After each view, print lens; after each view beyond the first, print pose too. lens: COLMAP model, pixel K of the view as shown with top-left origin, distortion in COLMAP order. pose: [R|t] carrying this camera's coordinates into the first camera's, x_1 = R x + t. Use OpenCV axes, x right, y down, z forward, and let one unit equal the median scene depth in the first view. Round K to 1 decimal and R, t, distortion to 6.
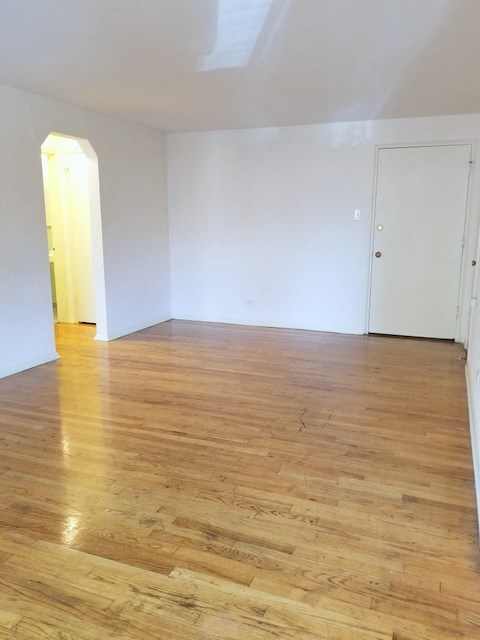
lens RADIAL K [[497.7, 0, 240.5], [0, 497.7, 319.9], [0, 0, 1]] dist [0.055233, -0.085575]
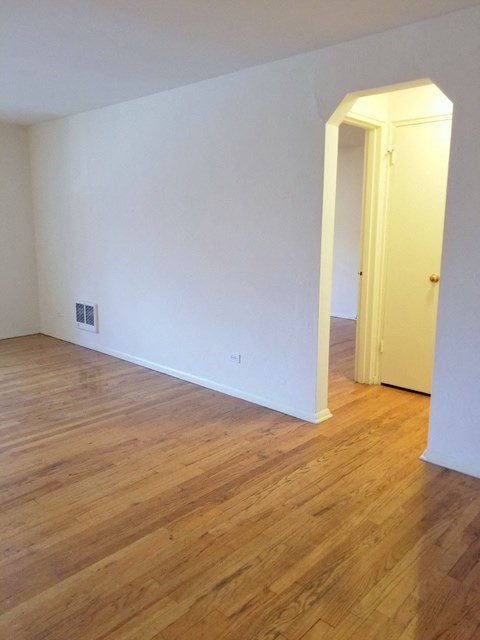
lens RADIAL K [[497.7, 0, 239.9], [0, 497.7, 320.2], [0, 0, 1]] dist [0.055233, -0.085575]
pose [[-0.345551, 0.190899, -0.918778, 0.332165], [-0.184308, 0.946213, 0.265917, -0.256195], [0.920122, 0.261226, -0.291780, 1.187588]]
